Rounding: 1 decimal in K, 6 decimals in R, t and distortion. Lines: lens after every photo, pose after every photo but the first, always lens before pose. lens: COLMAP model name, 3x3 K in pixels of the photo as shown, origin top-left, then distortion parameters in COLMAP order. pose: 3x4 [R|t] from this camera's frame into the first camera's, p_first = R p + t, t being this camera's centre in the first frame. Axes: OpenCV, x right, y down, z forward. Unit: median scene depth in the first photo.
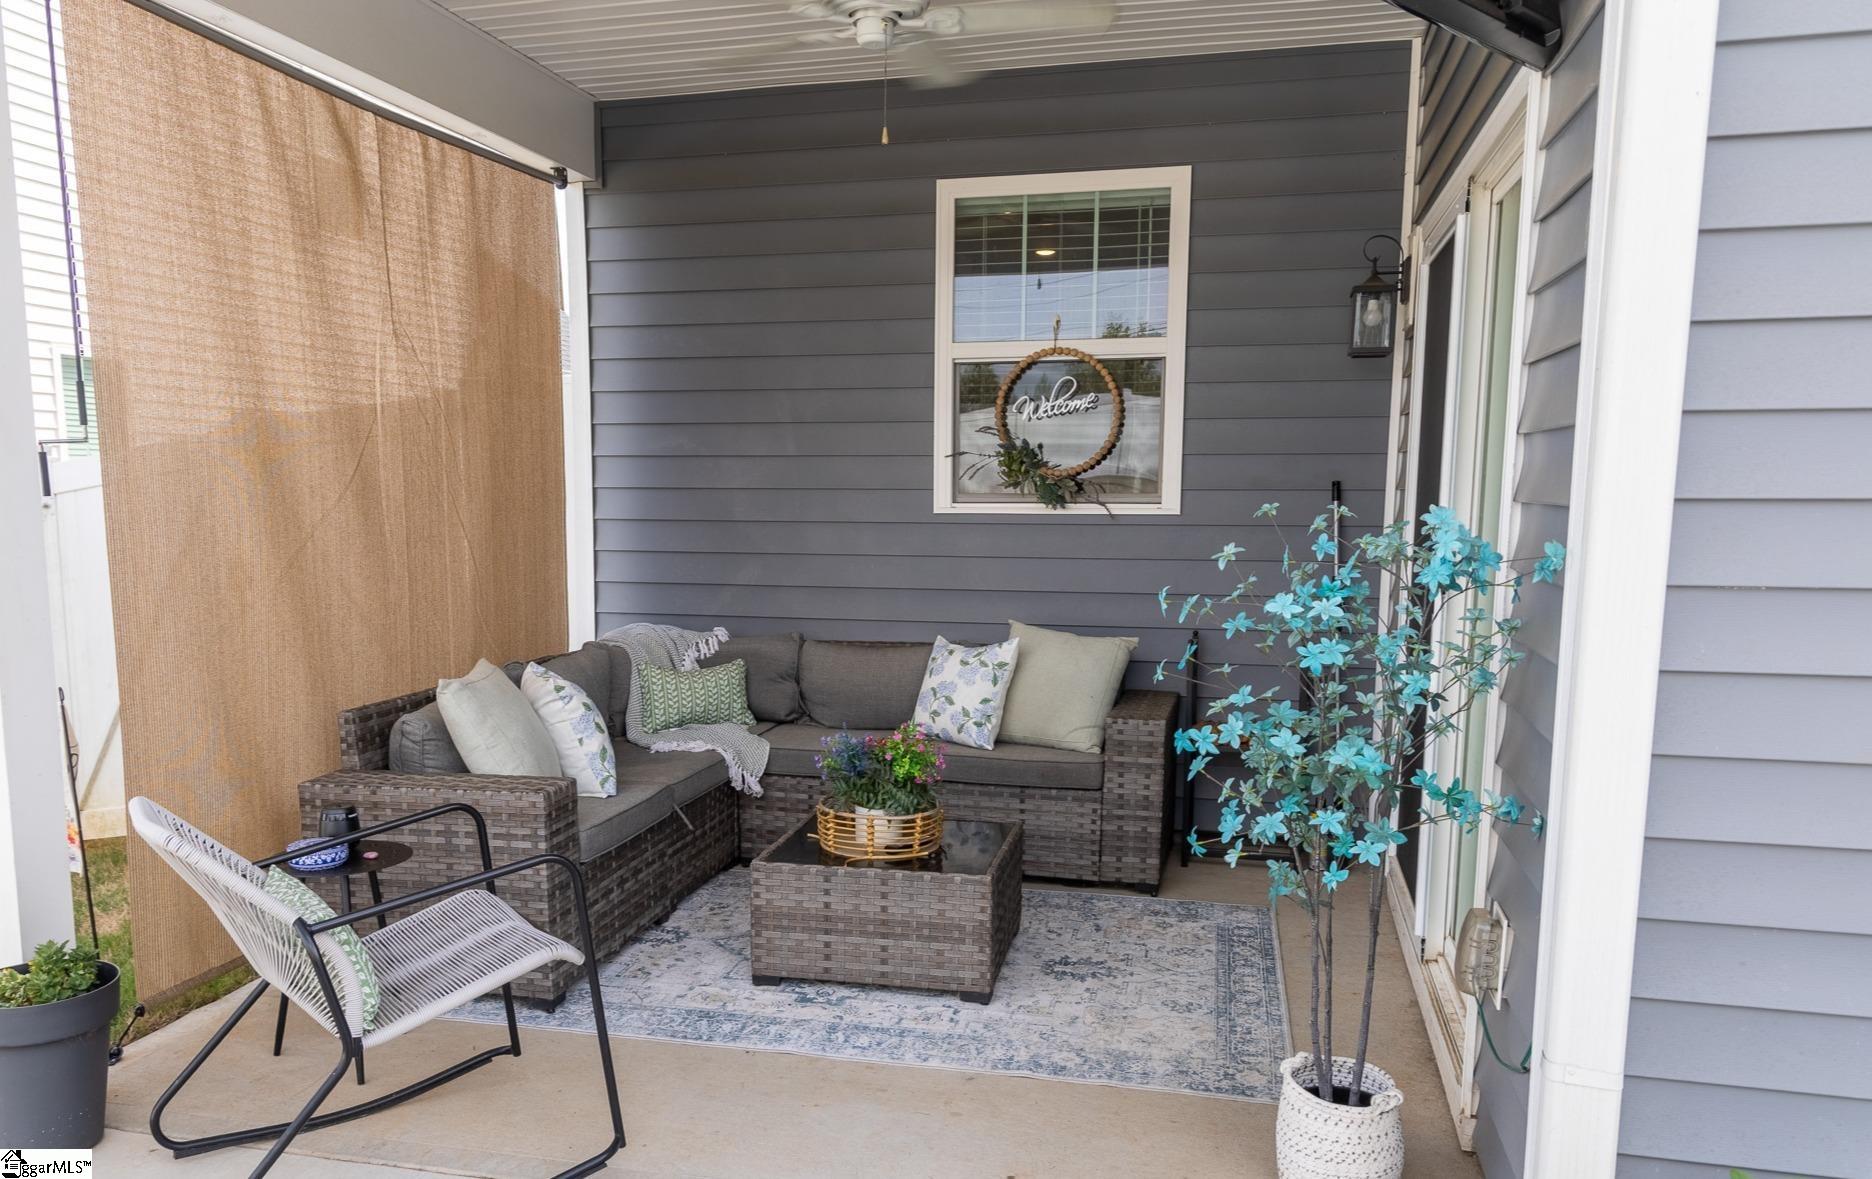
lens RADIAL K [[1307.9, 0, 936.5], [0, 1307.9, 589.8], [0, 0, 1]] dist [0.000195, 0.000035]
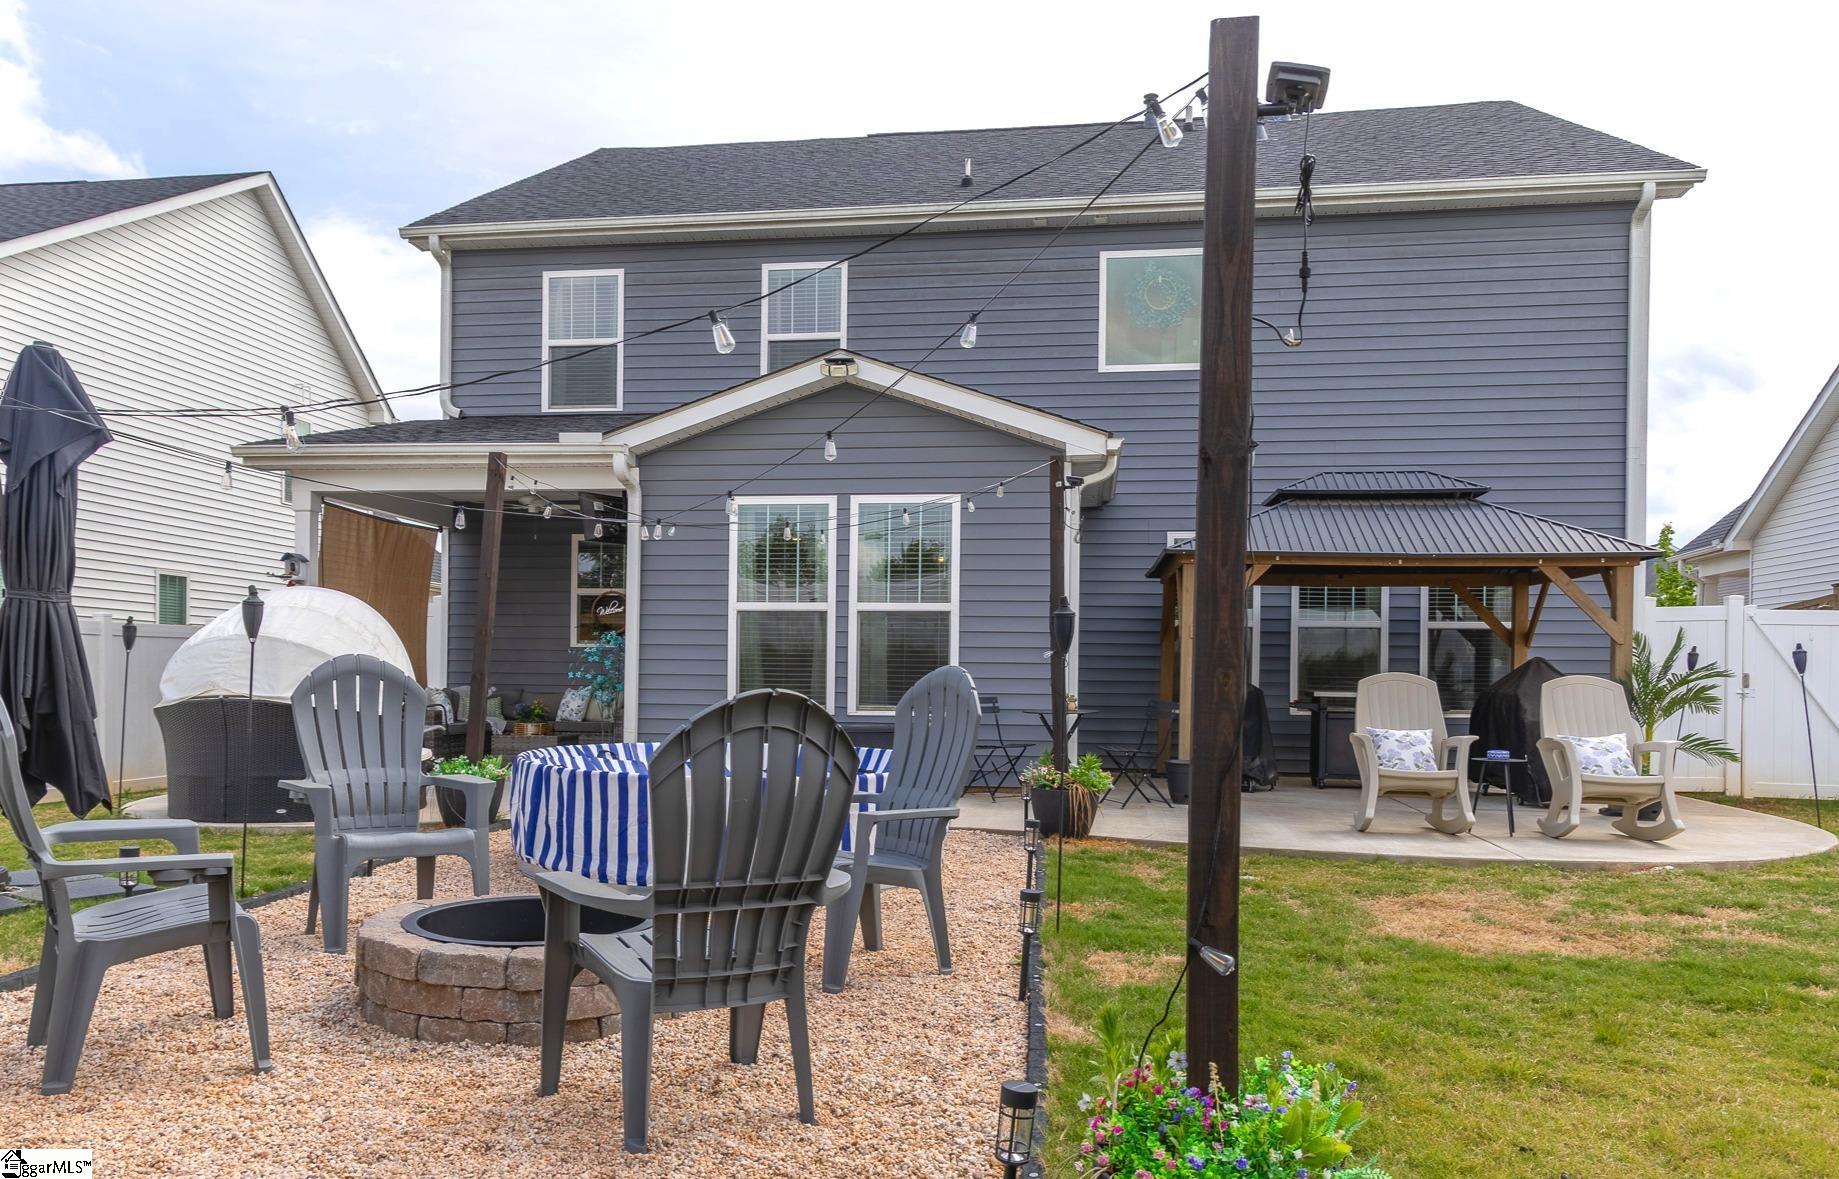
lens RADIAL K [[1323.2, 0, 918.7], [0, 1323.2, 594.2], [0, 0, 1]] dist [0.001065, 0.000068]
pose [[0.993802, 0.005417, 0.111029, 0.431292], [0.006482, 0.994289, -0.106527, 0.140540], [-0.110972, 0.106586, 0.988091, -1.959415]]
